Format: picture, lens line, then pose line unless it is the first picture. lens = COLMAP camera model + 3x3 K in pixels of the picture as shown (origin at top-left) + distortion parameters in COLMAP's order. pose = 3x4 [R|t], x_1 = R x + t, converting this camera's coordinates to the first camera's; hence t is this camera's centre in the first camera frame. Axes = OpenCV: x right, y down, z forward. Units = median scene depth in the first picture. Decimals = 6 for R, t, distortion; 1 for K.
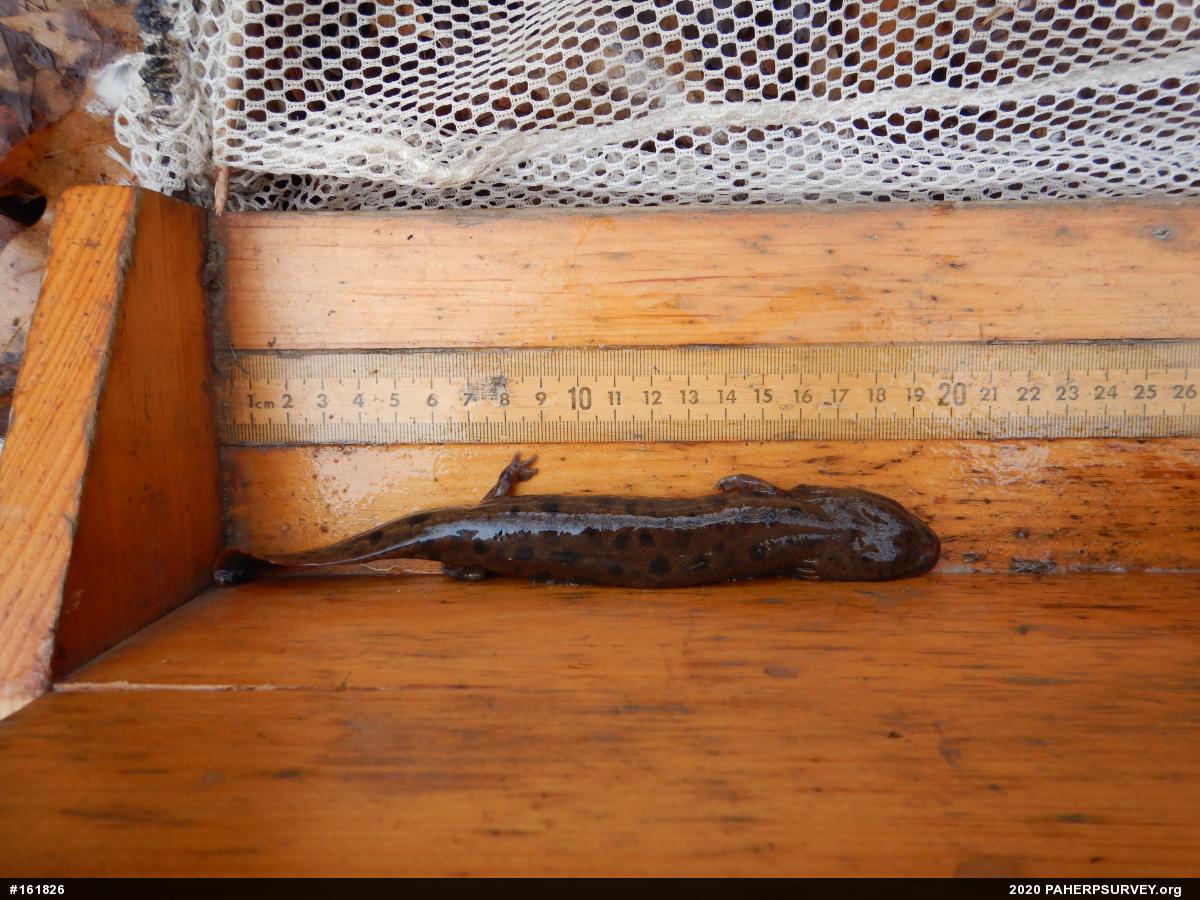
lens RADIAL K [[810.7, 0, 600.0], [0, 810.7, 450.0], [0, 0, 1]] dist [-0.001496, -0.019917]
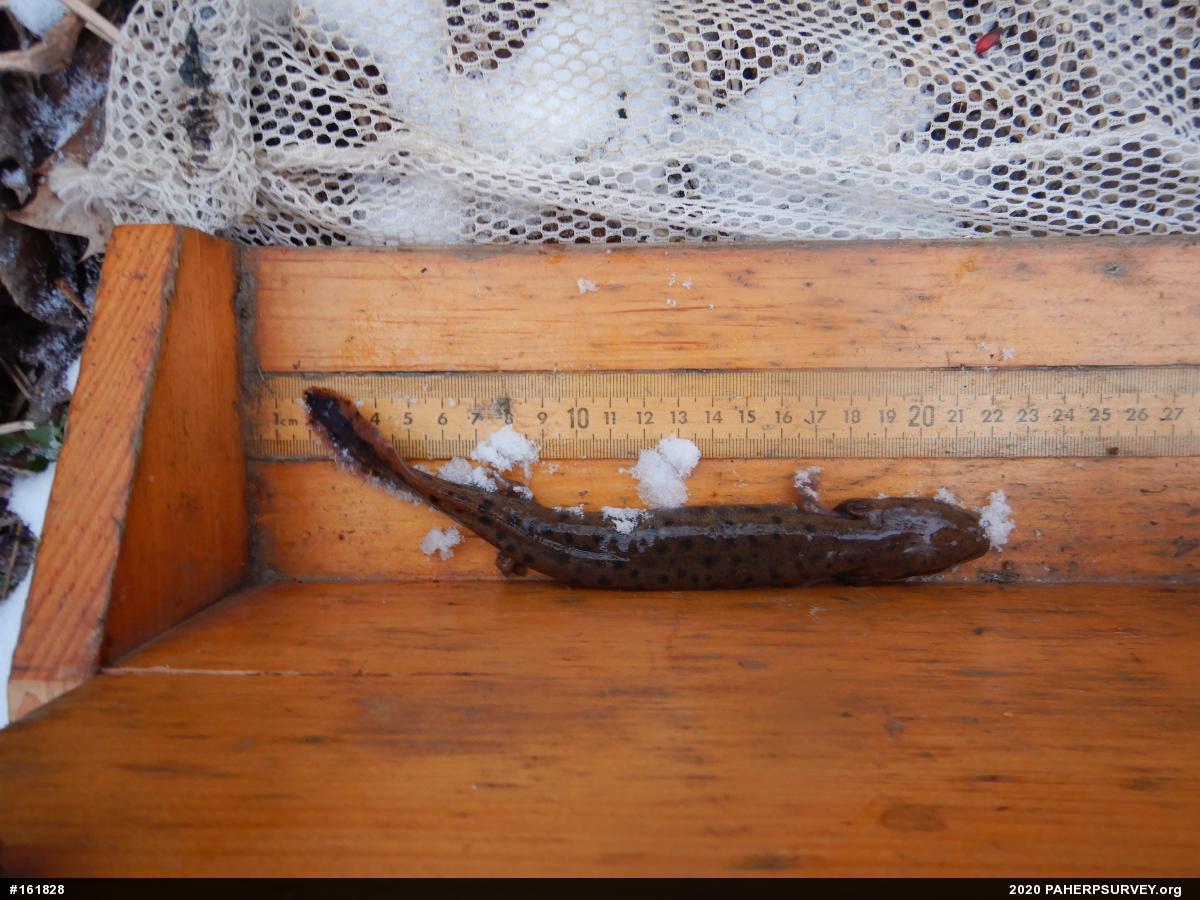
lens RADIAL K [[810.7, 0, 600.0], [0, 810.7, 450.0], [0, 0, 1]] dist [-0.001496, -0.019917]
pose [[0.999910, 0.006201, -0.011878, 0.024090], [-0.006547, 0.999550, -0.029266, 0.014651], [0.011691, 0.029341, 0.999501, -0.114530]]
